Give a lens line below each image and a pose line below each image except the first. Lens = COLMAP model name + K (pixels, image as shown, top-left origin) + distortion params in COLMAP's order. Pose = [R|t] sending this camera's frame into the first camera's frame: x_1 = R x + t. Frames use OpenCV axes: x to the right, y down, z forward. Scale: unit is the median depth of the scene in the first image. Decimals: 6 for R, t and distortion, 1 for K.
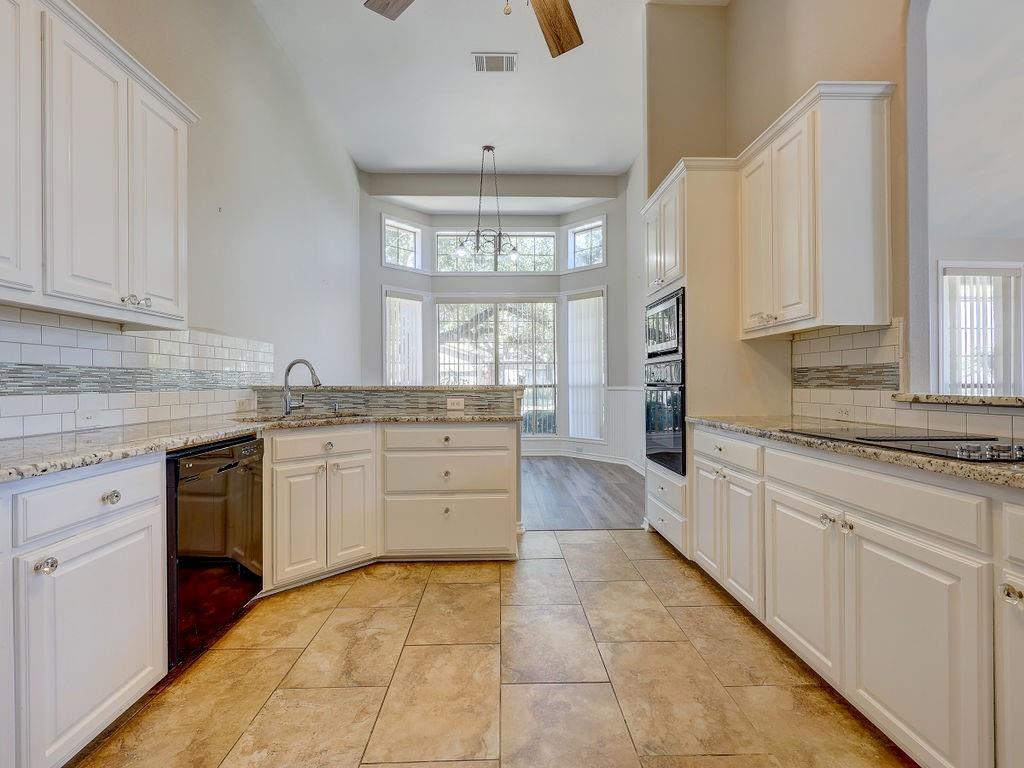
lens RADIAL K [[470.1, 0, 508.8], [0, 470.1, 382.3], [0, 0, 1]] dist [0.002329, -0.000534]
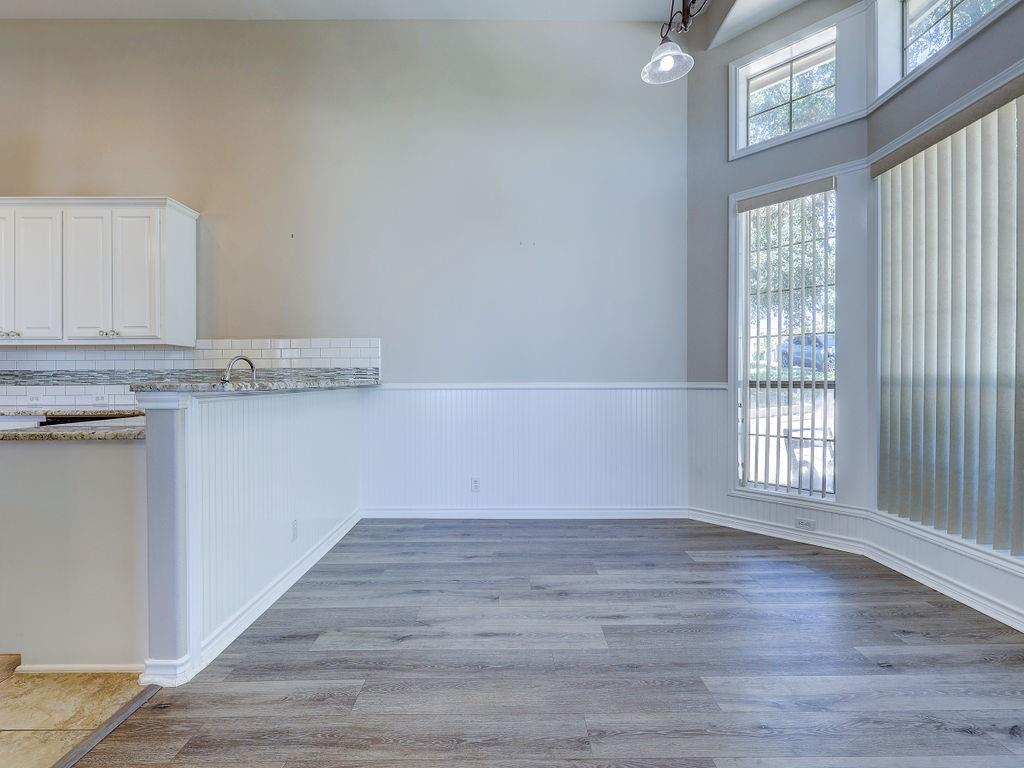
lens RADIAL K [[459.9, 0, 510.5], [0, 459.9, 381.8], [0, 0, 1]] dist [-0.001047, -0.000428]
pose [[-0.022508, 0.014016, -0.999648, 0.255502], [0.006685, 0.999881, 0.013869, 0.001119], [0.999724, -0.006370, -0.022599, 0.707225]]
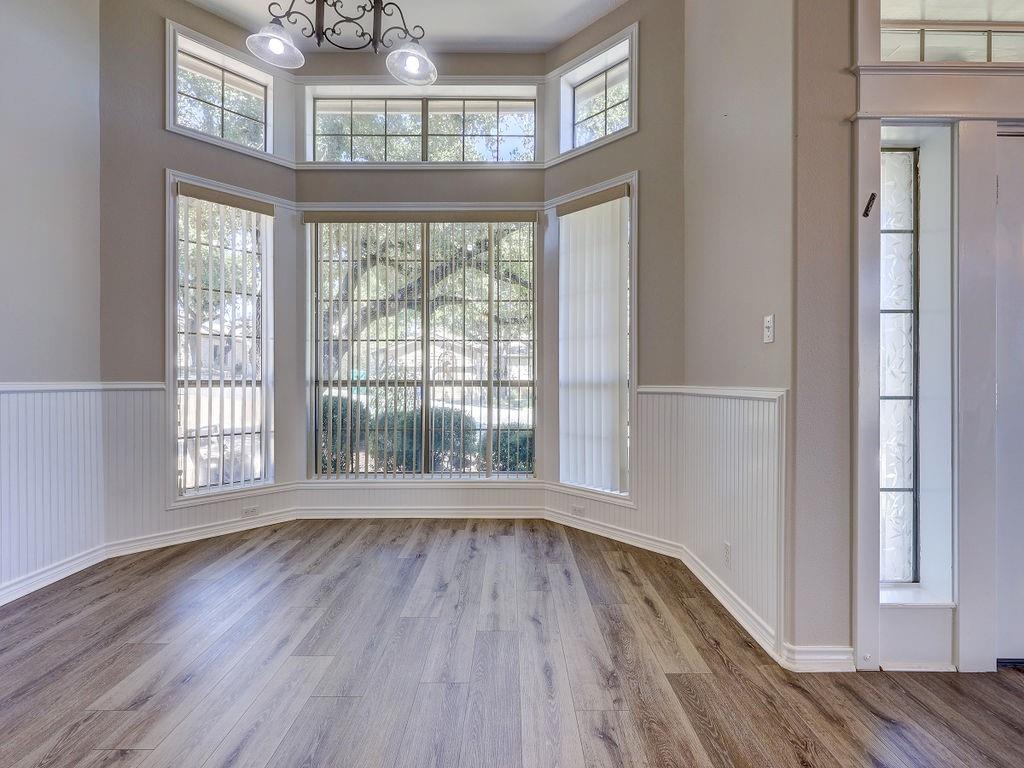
lens RADIAL K [[470.1, 0, 508.8], [0, 470.1, 382.3], [0, 0, 1]] dist [0.002329, -0.000534]
pose [[0.999743, 0.011591, -0.019464, 0.083950], [-0.011445, 0.999906, 0.007594, 0.003768], [0.019551, -0.007369, 0.999782, 0.488534]]
